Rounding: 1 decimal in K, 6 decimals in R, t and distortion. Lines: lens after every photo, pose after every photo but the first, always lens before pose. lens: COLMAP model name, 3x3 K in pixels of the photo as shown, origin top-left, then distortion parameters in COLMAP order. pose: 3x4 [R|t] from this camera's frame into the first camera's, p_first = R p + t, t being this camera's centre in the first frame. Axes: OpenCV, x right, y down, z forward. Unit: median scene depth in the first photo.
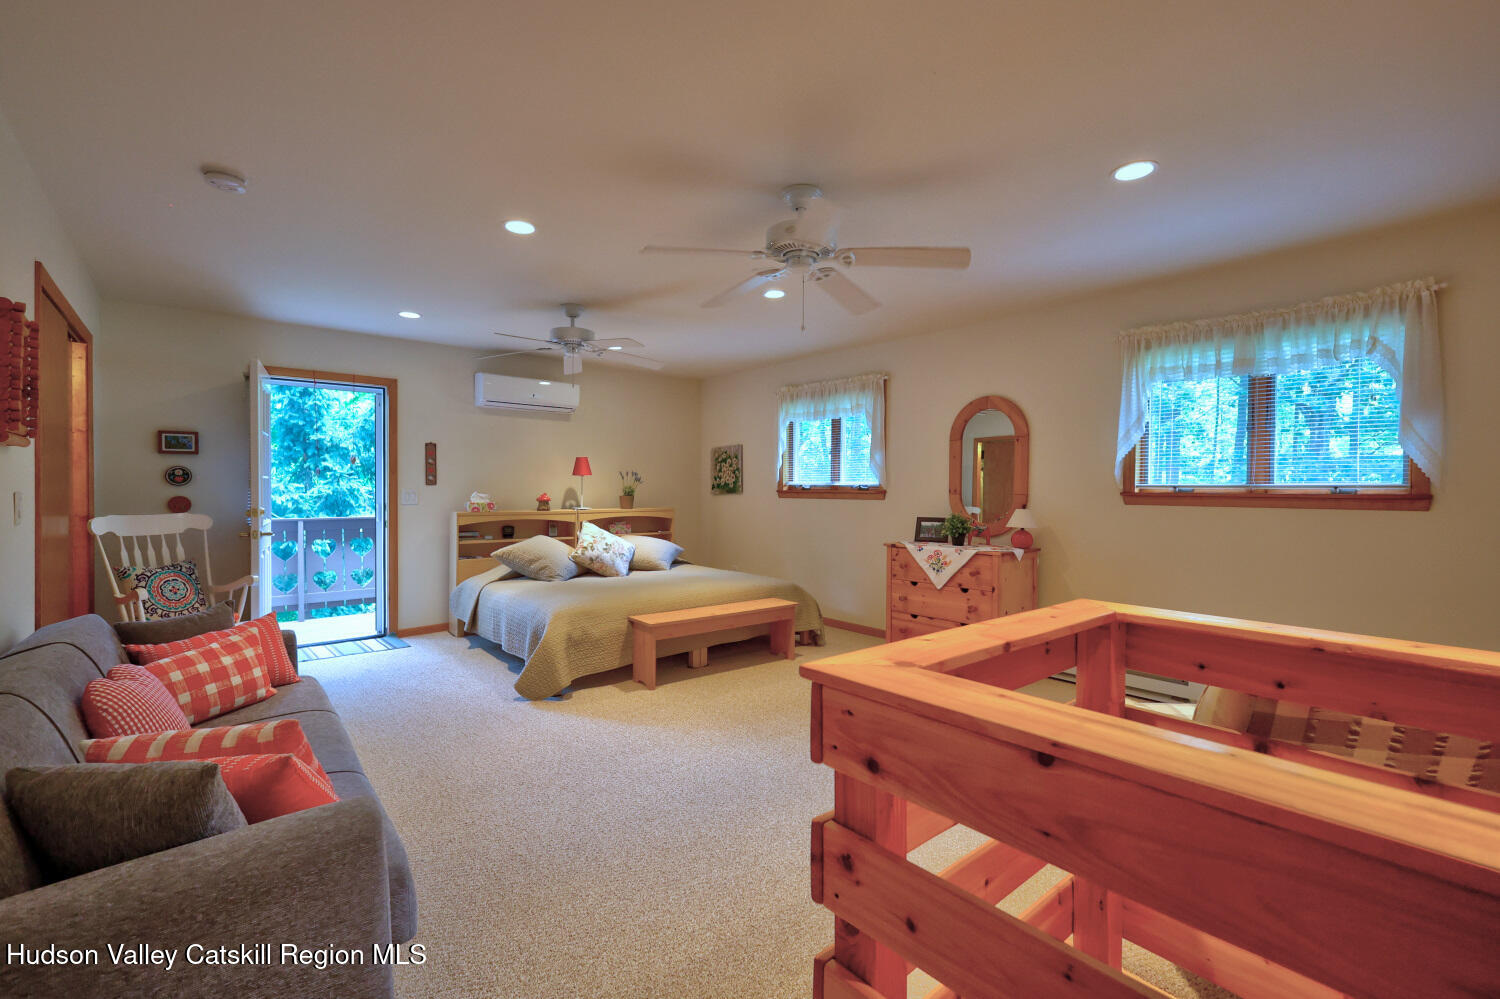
lens RADIAL K [[668.5, 0, 771.3], [0, 668.5, 496.0], [0, 0, 1]] dist [0.002871, -0.000437]
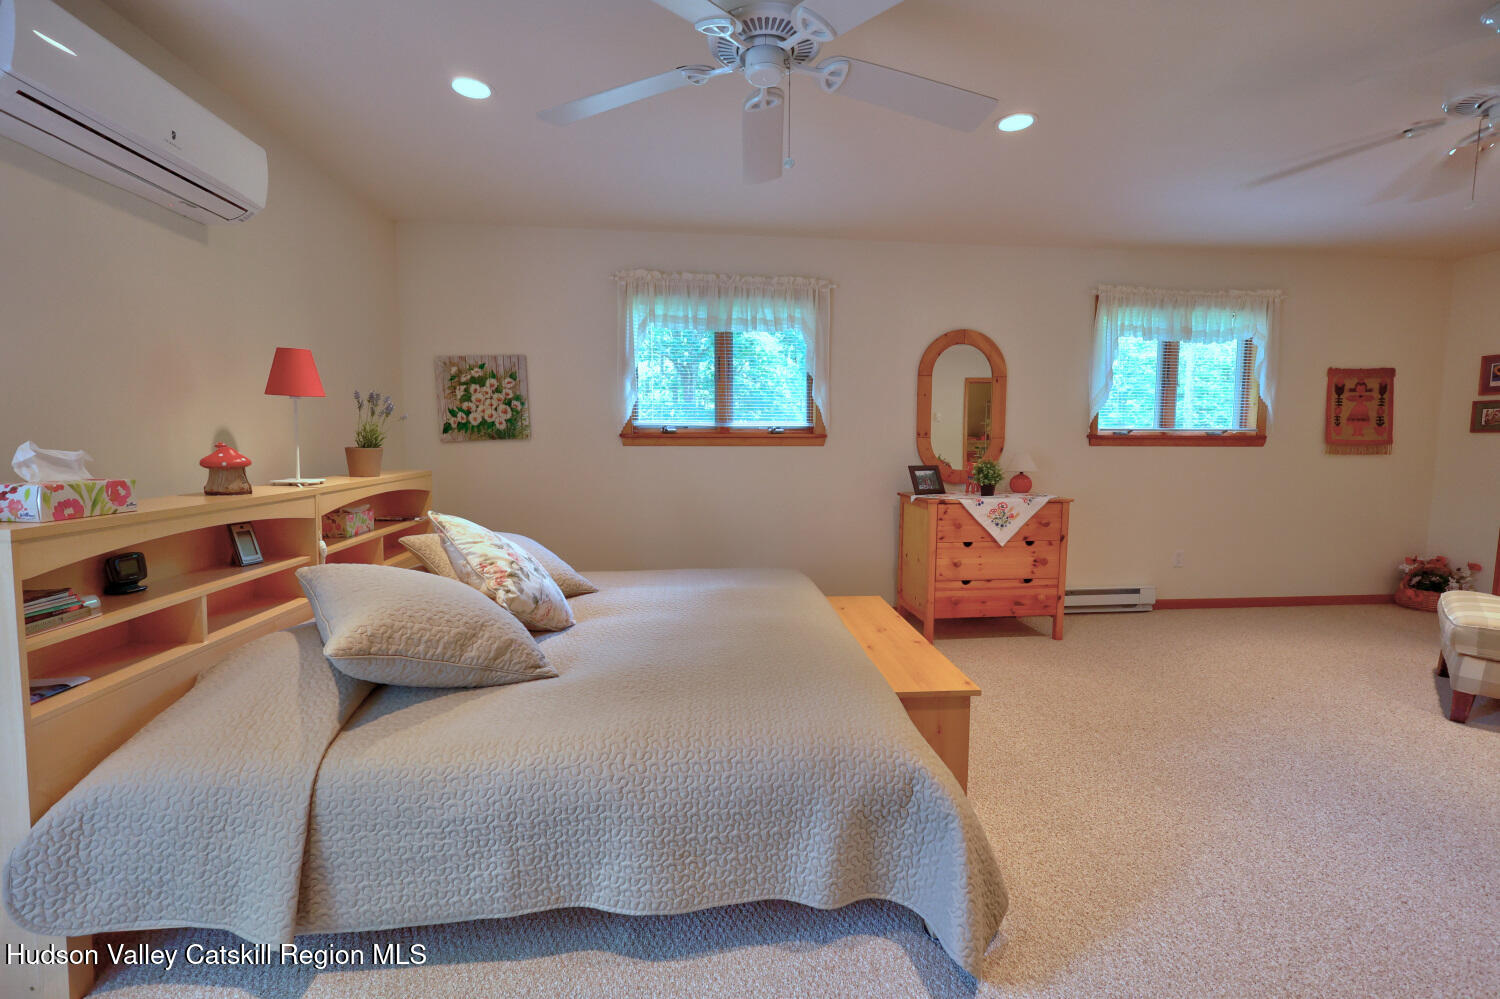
lens RADIAL K [[668.5, 0, 771.3], [0, 668.5, 496.0], [0, 0, 1]] dist [0.002871, -0.000437]
pose [[0.556193, -0.081279, 0.827069, -0.567747], [0.008056, 0.995686, 0.092433, -0.009544], [-0.831014, -0.044748, 0.554449, 0.675611]]
